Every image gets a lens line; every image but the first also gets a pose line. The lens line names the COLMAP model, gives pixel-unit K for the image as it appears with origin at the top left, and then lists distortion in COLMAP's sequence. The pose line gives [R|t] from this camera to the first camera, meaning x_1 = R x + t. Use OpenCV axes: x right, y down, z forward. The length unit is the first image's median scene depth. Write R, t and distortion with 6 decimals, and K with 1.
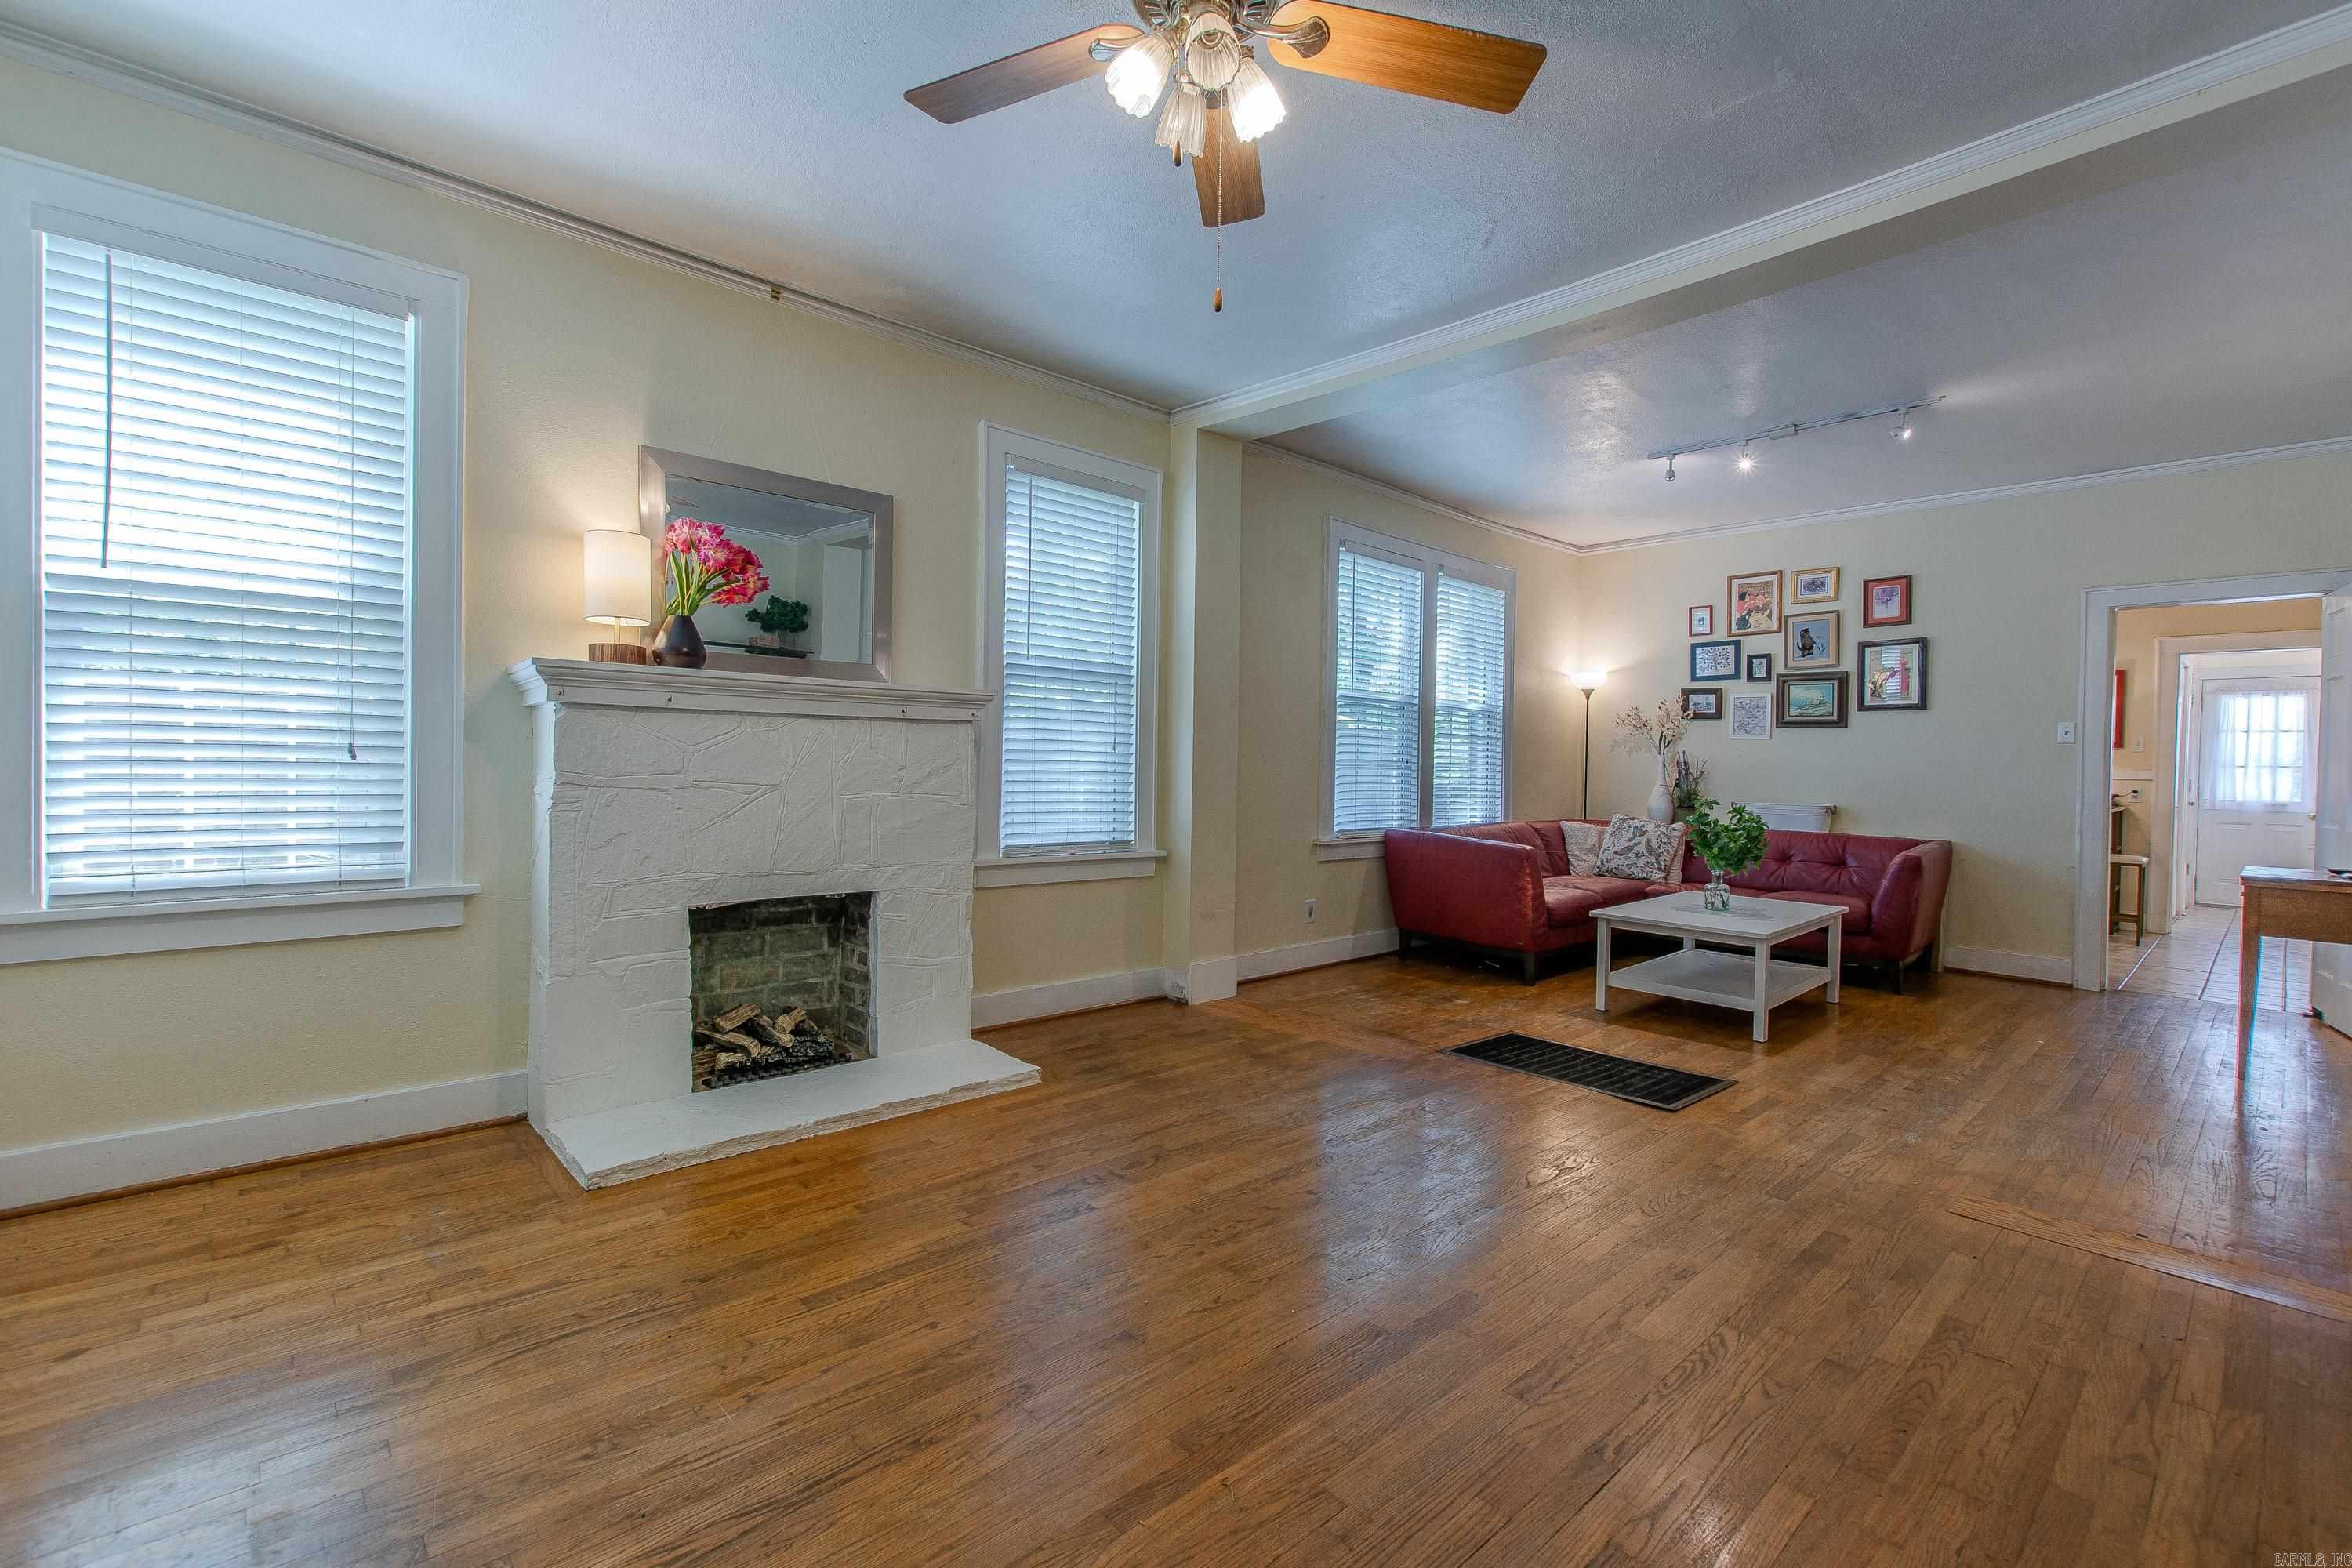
lens RADIAL K [[1023.7, 0, 1189.8], [0, 1023.7, 782.0], [0, 0, 1]] dist [0.005166, -0.003374]
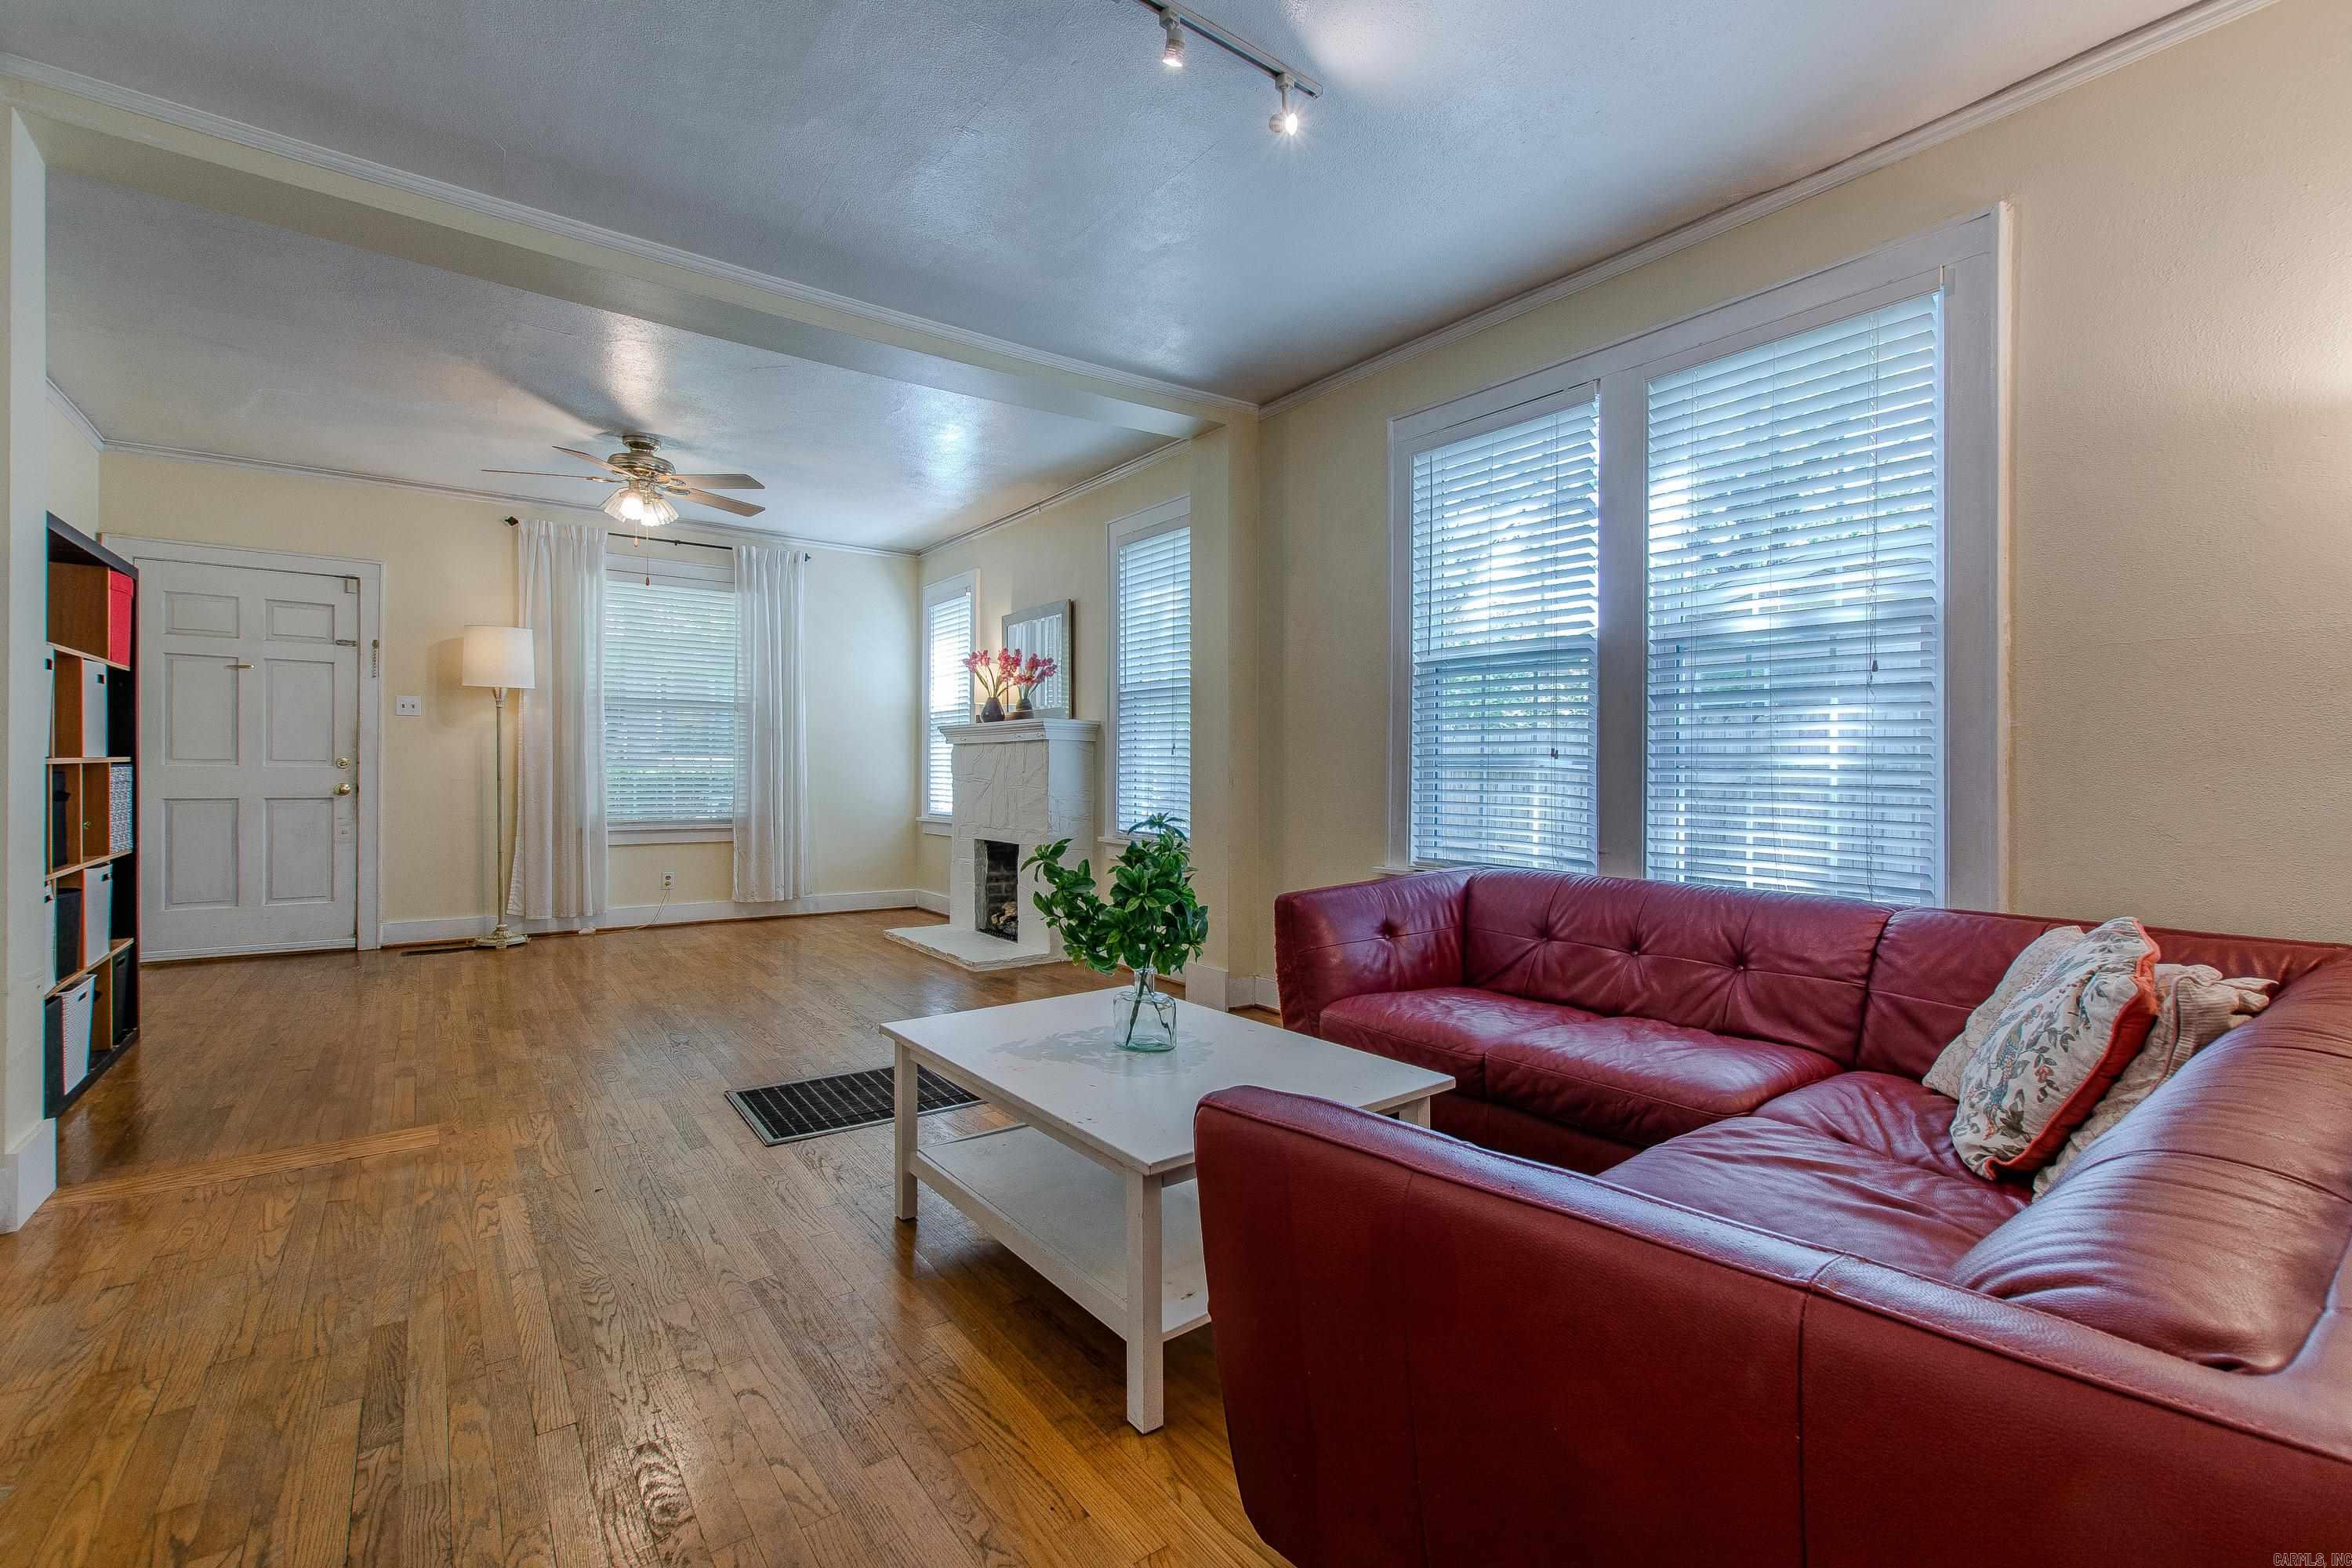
lens RADIAL K [[1023.7, 0, 1181.0], [0, 1023.7, 774.4], [0, 0, 1]] dist [0.005166, -0.003374]
pose [[-0.111498, -0.014365, -0.993661, 0.883440], [-0.025249, 0.999614, -0.011618, 0.003258], [0.993444, 0.023793, -0.111817, 0.956796]]
